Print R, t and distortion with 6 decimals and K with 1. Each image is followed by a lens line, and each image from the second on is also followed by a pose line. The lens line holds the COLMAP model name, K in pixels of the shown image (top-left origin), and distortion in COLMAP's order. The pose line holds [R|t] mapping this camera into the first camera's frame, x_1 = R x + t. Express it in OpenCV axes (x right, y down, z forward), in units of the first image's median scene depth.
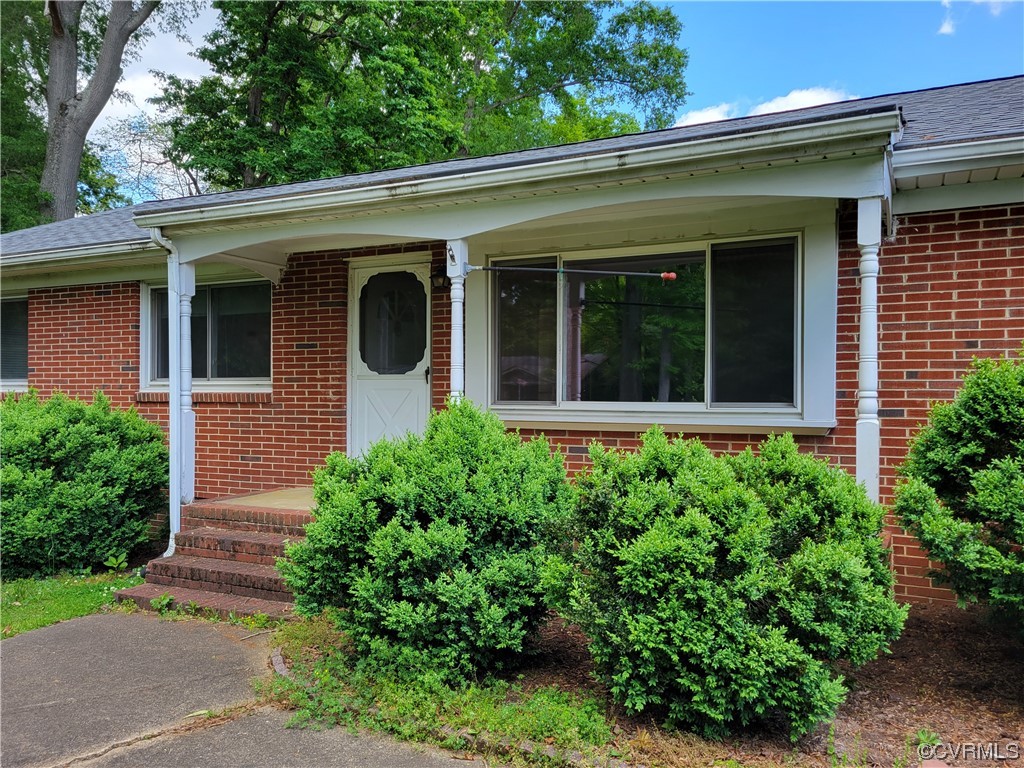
lens RADIAL K [[836.5, 0, 510.8], [0, 836.5, 386.3], [0, 0, 1]] dist [0.075653, 0.002219]
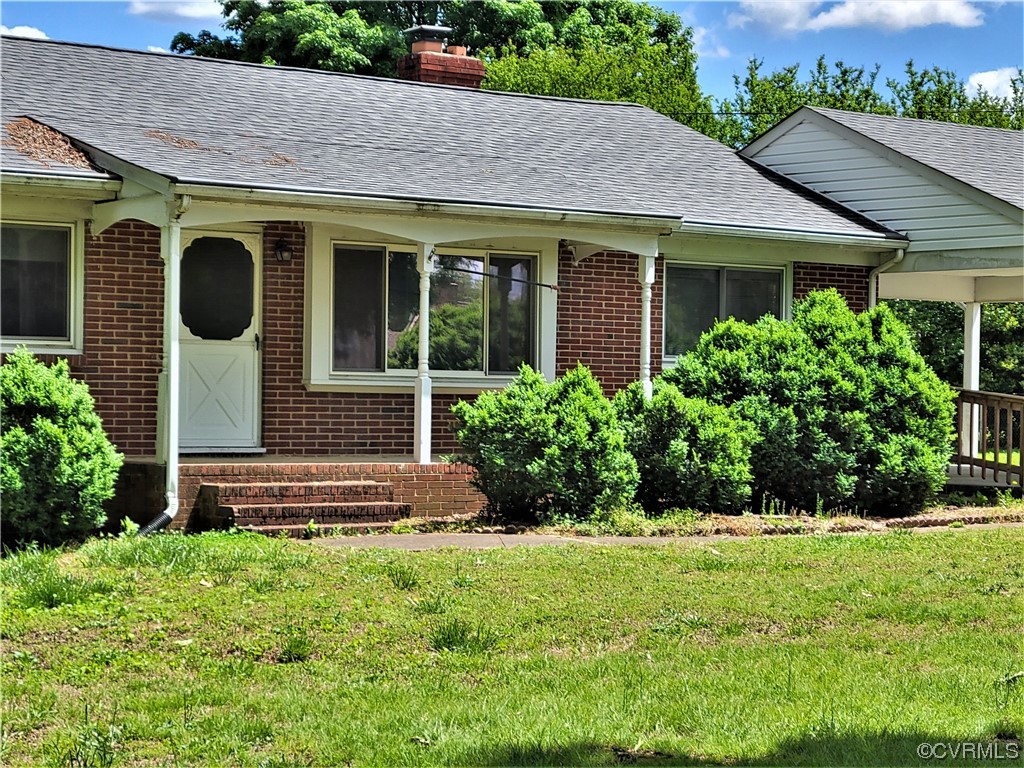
lens RADIAL K [[2633.6, 0, 512.1], [0, 2633.6, 384.4], [0, 0, 1]] dist [0.159078, 0.000000]
pose [[0.423099, 0.007378, 0.906053, -2.801132], [-0.022242, 0.999750, 0.002246, 0.023645], [-0.905810, -0.021102, 0.423158, -0.643469]]
